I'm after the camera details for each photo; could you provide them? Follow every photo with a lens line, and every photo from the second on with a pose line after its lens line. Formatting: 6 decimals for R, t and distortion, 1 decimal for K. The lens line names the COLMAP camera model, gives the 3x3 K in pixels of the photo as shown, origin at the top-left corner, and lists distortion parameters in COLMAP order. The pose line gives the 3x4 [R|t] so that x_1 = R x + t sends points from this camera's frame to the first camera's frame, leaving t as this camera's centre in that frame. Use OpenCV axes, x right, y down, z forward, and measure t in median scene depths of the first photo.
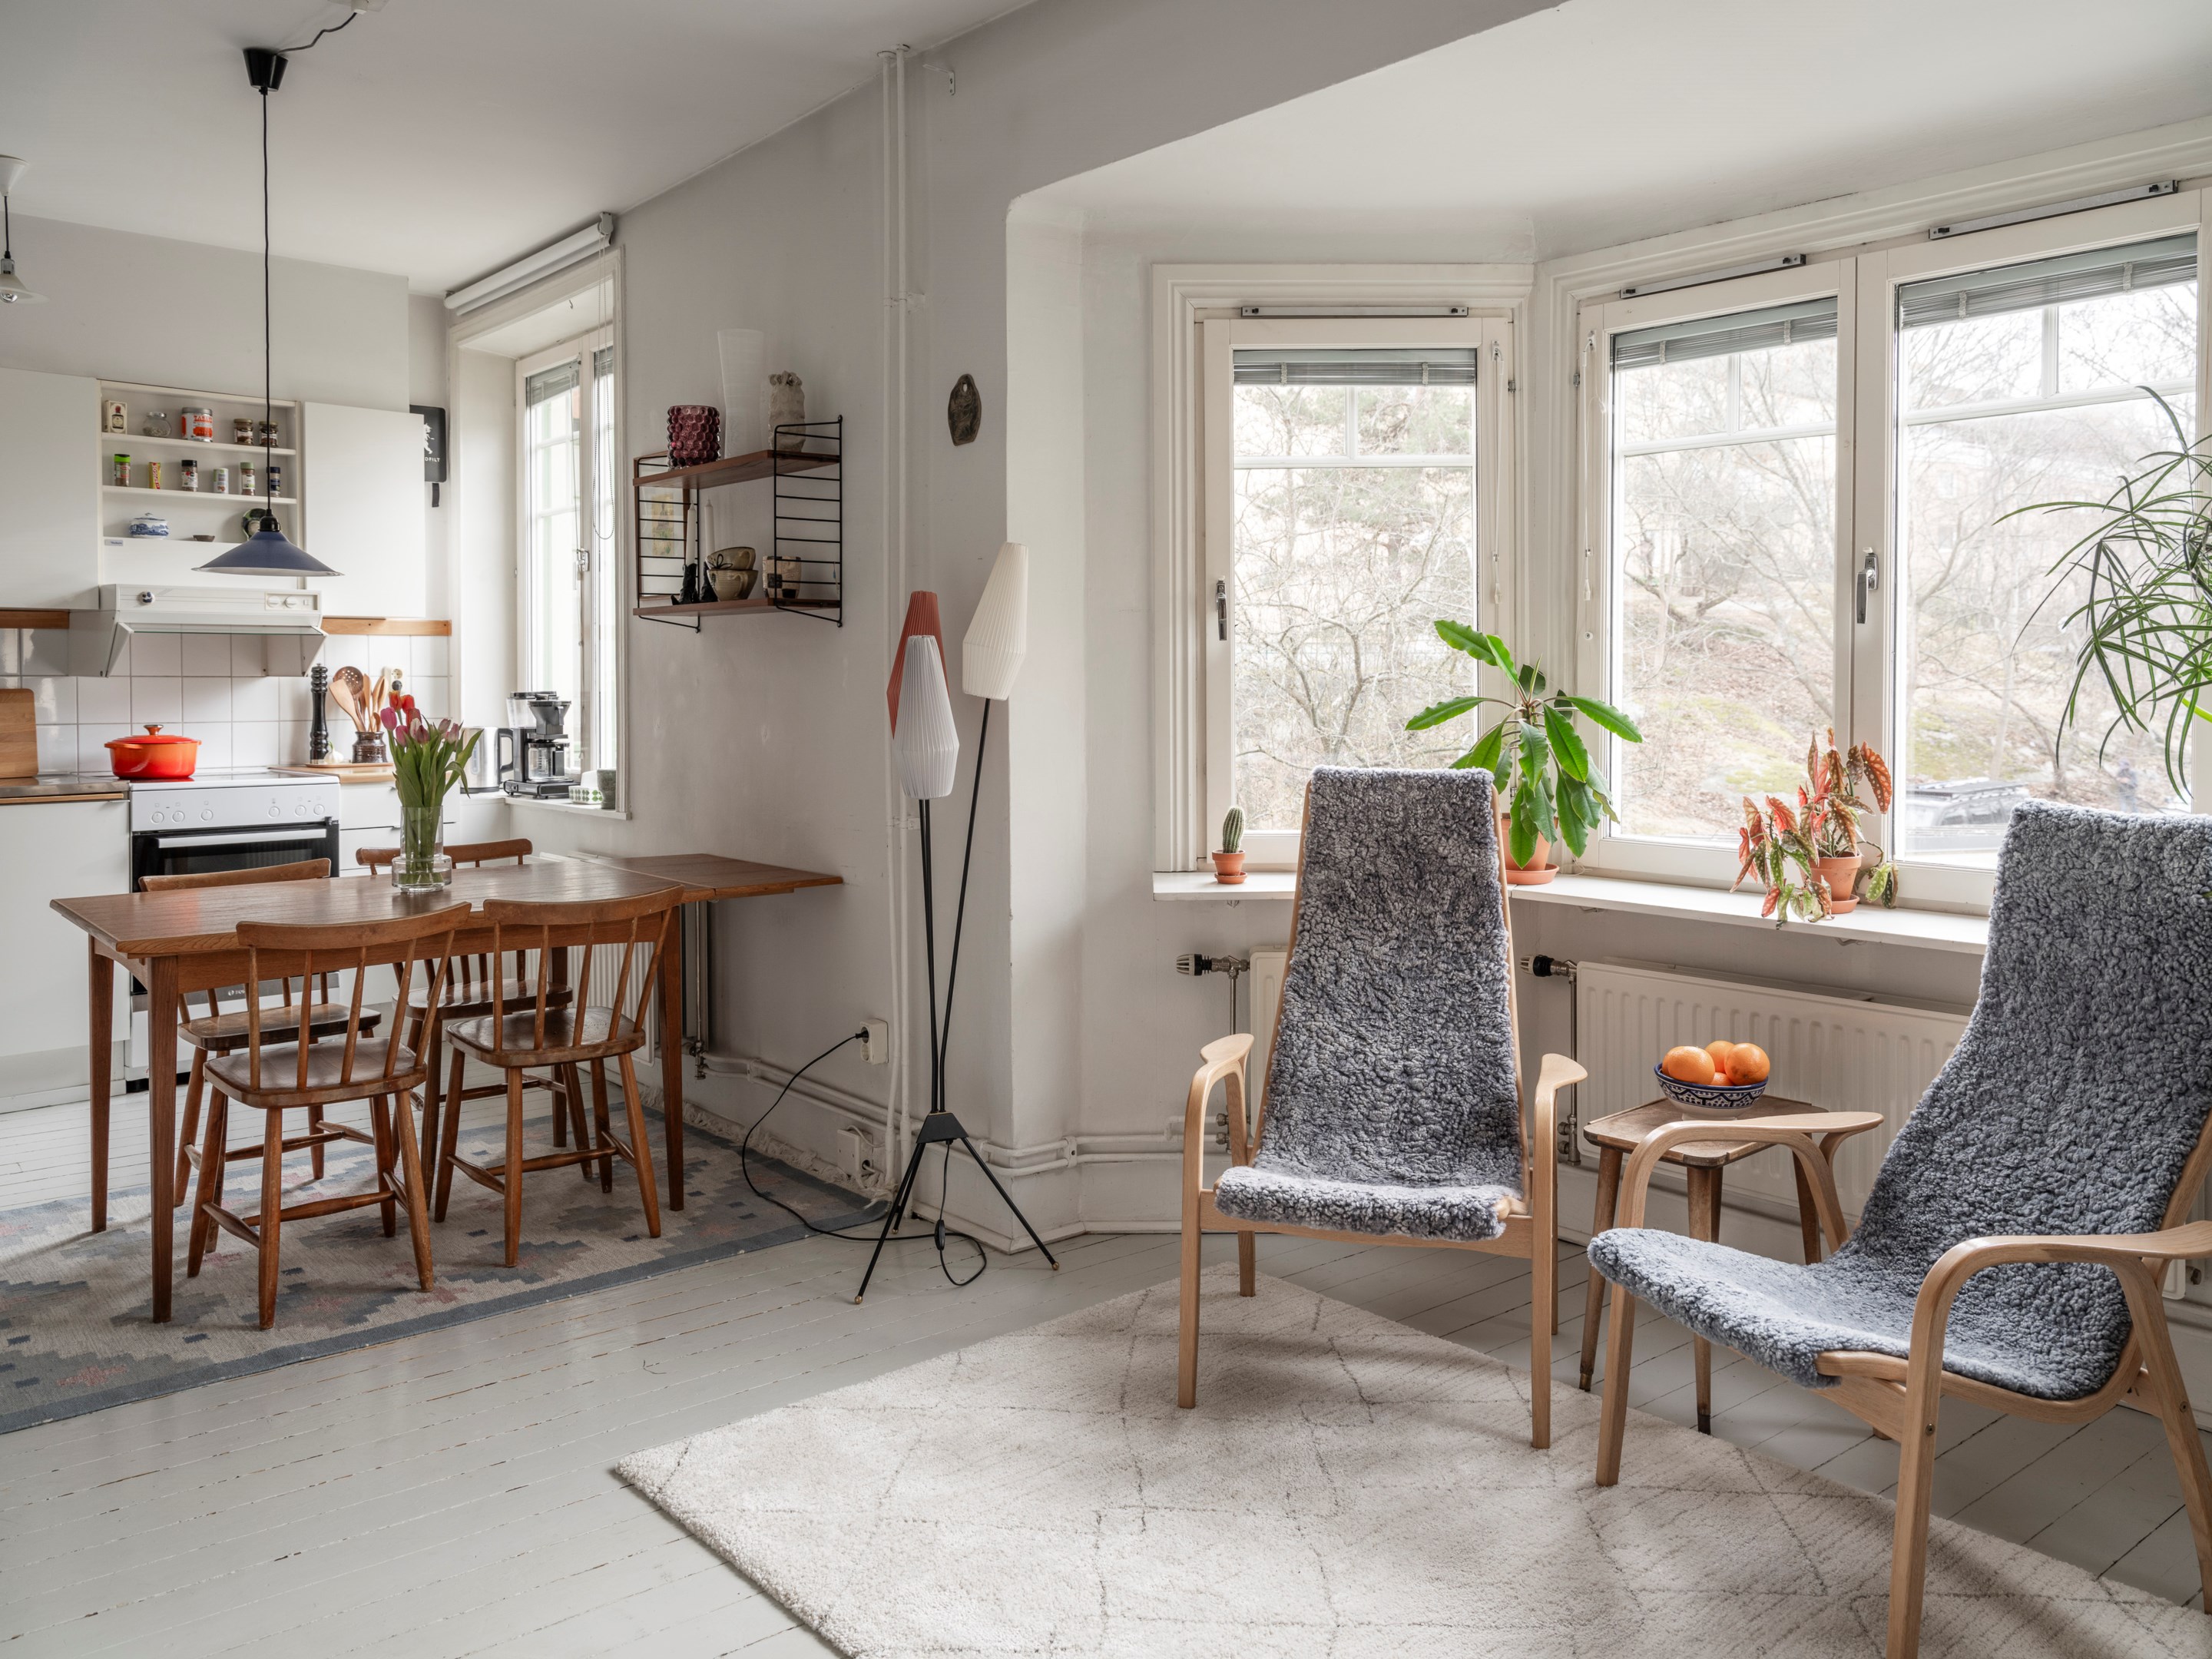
lens RADIAL K [[1685.9, 0, 1138.8], [0, 1685.9, 692.1], [0, 0, 1]] dist [-0.001042, -0.002951]
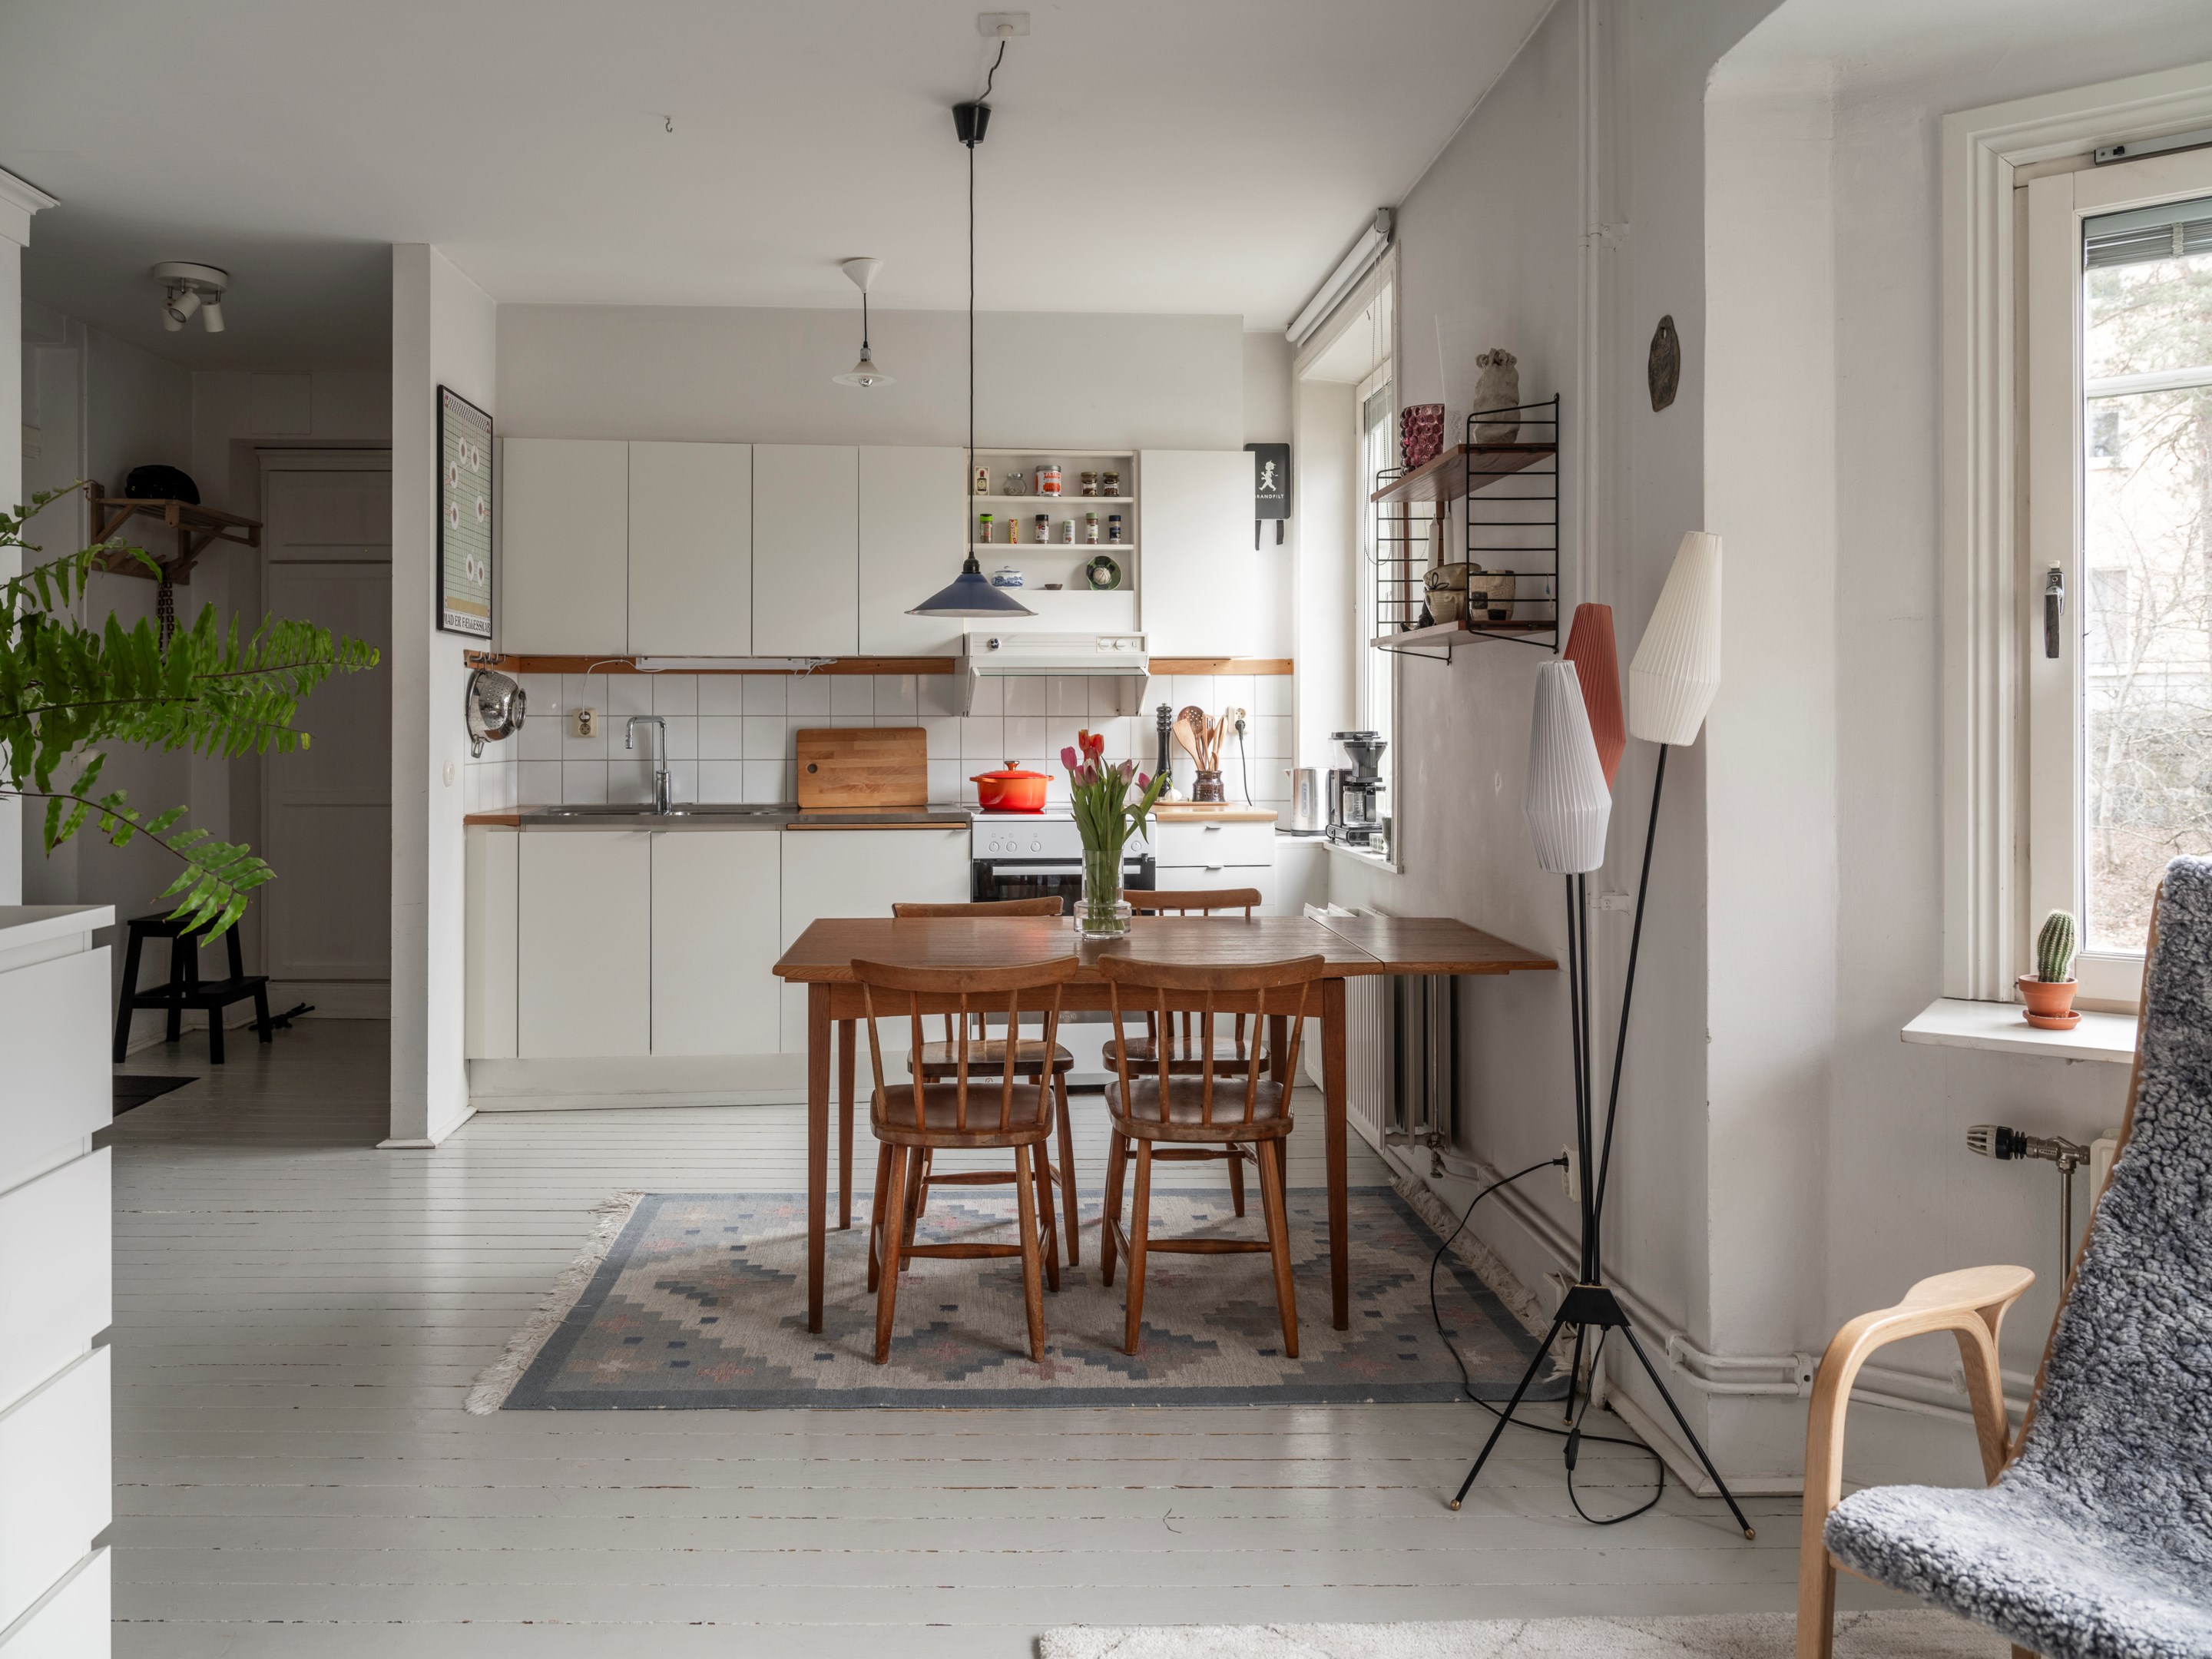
lens RADIAL K [[1685.9, 0, 1029.7], [0, 1685.9, 722.2], [0, 0, 1]] dist [-0.001042, -0.002951]
pose [[0.770374, 0.000238, -0.637592, 0.174678], [-0.004332, 0.999979, -0.004861, -0.000403], [0.637577, 0.006507, 0.770359, 0.253341]]
